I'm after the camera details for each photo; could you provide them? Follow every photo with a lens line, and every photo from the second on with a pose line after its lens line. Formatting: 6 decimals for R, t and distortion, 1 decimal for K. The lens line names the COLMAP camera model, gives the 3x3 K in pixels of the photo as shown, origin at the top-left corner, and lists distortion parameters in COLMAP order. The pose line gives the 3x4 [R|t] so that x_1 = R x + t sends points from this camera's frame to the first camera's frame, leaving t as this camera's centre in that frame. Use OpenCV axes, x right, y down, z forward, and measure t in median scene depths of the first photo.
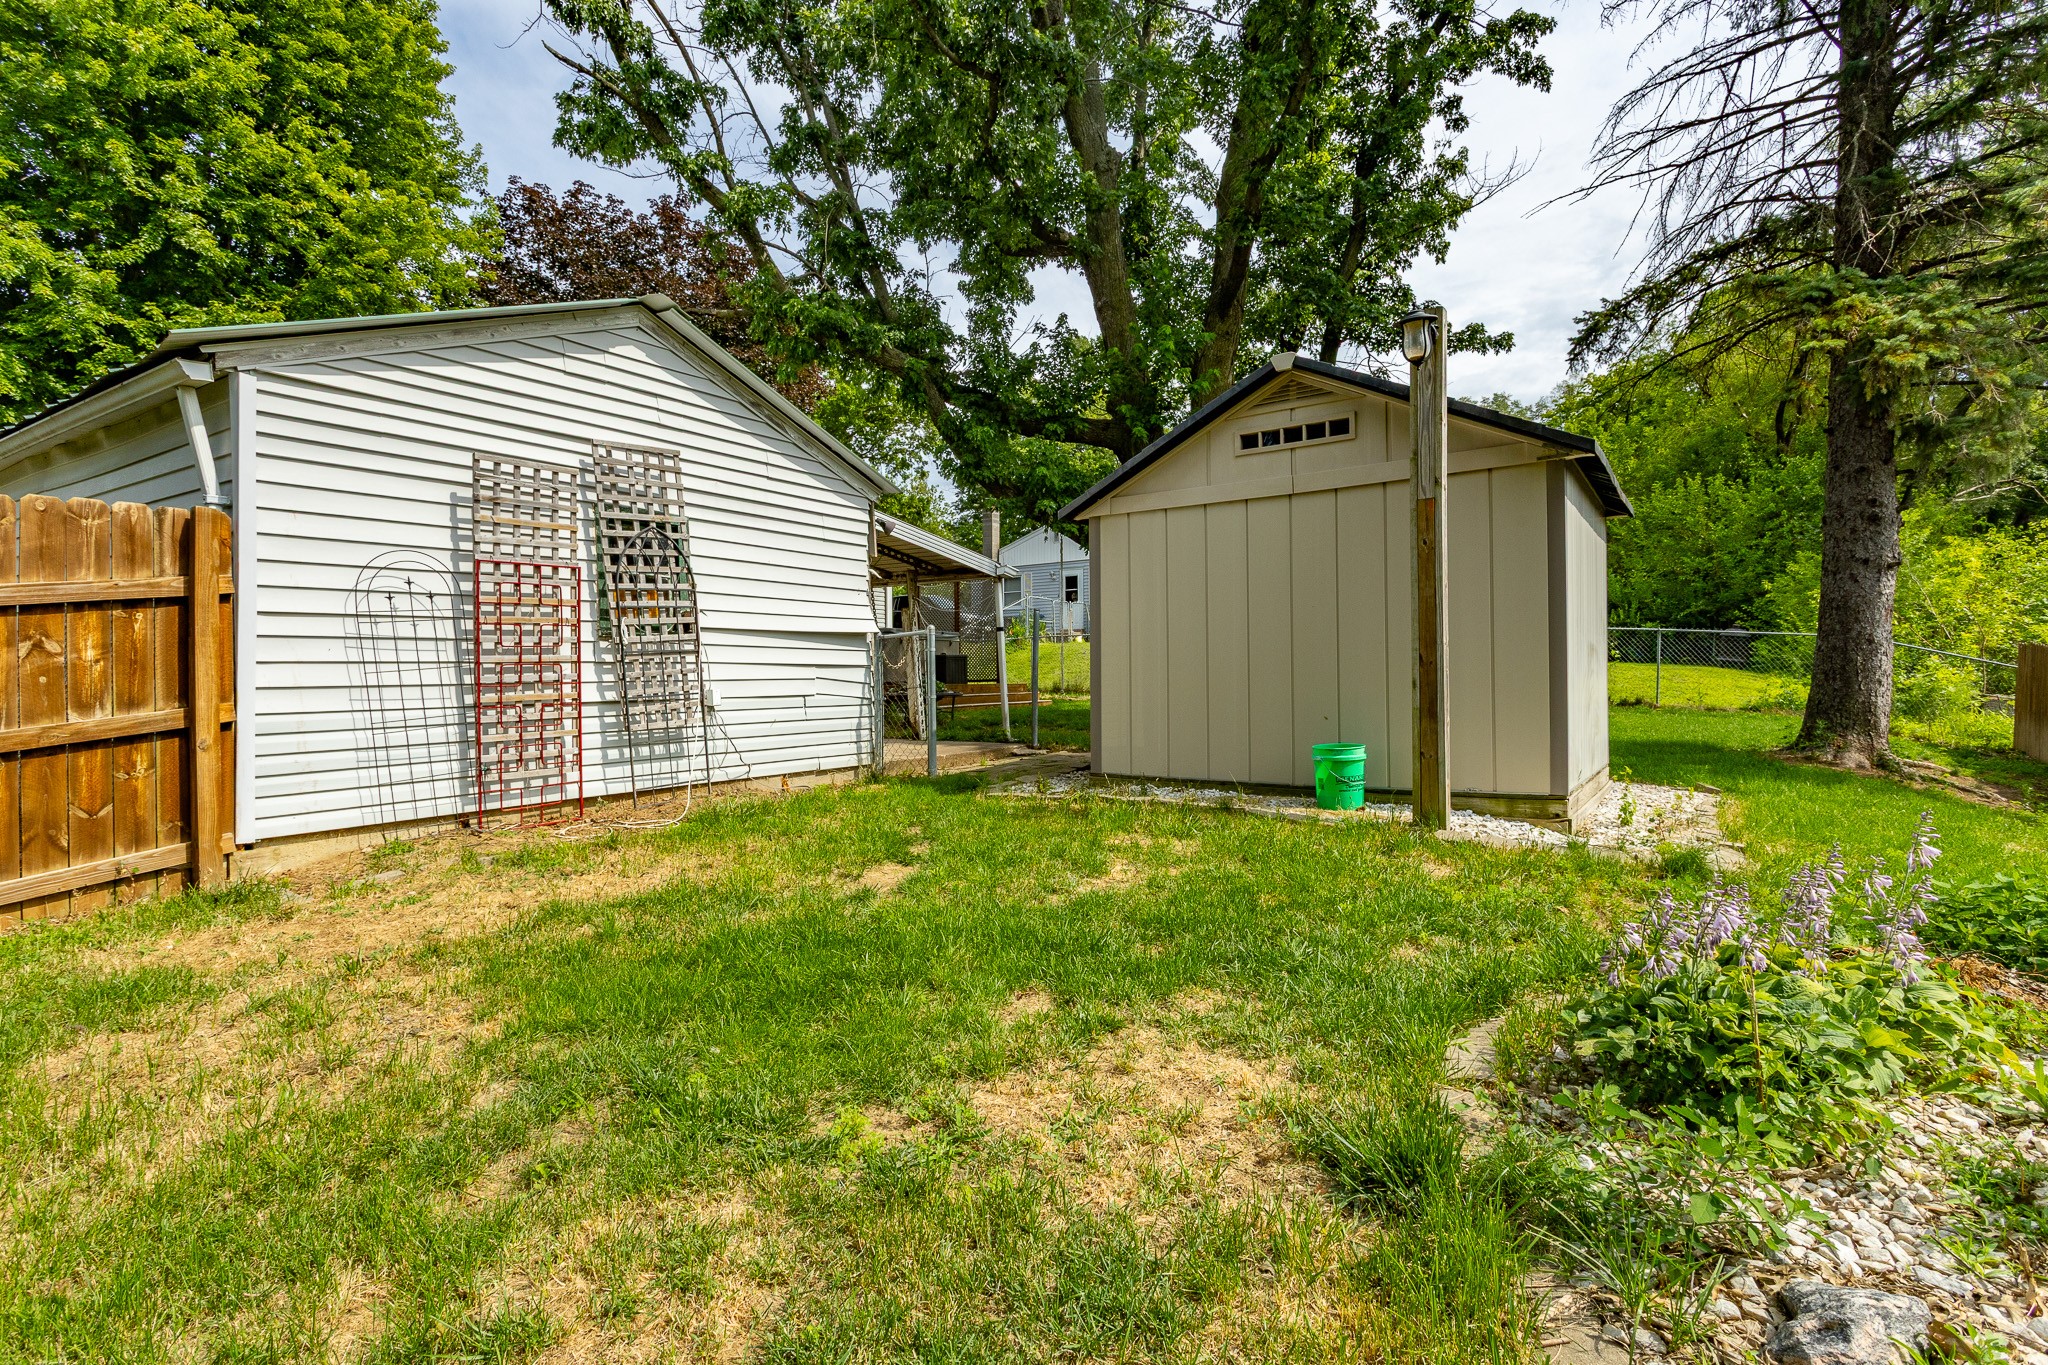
lens RADIAL K [[984.7, 0, 1033.0], [0, 984.7, 693.1], [0, 0, 1]] dist [0.003824, 0.002596]
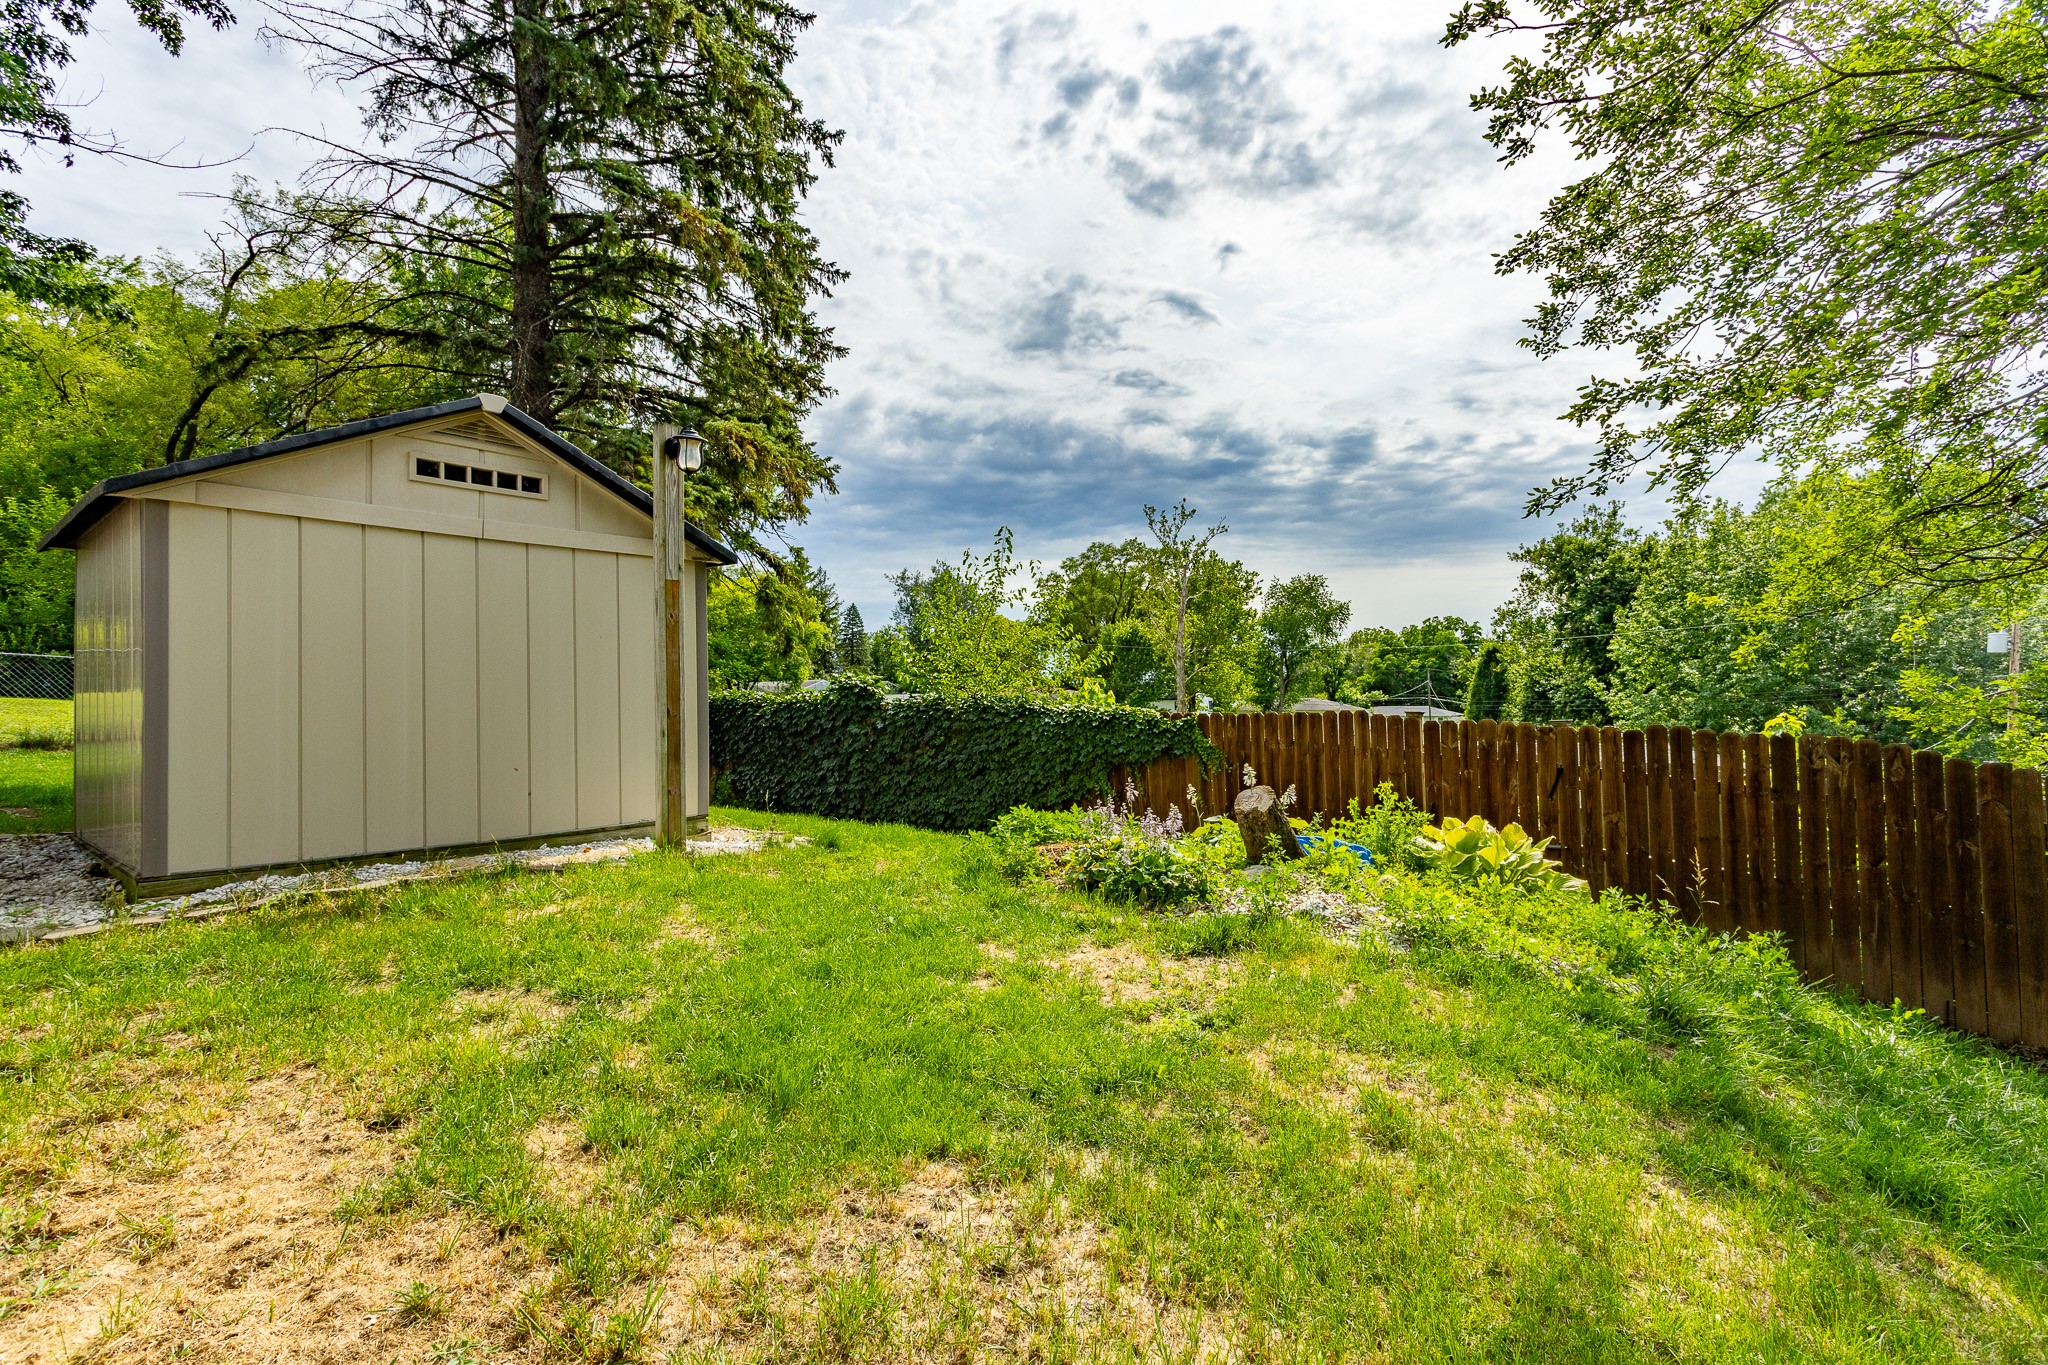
lens RADIAL K [[984.7, 0, 1033.0], [0, 984.7, 693.1], [0, 0, 1]] dist [0.003824, 0.002596]
pose [[0.091884, 0.014389, 0.995666, -0.639128], [0.020293, 0.999661, -0.016320, -0.024464], [-0.995563, 0.021704, 0.091561, 0.377168]]
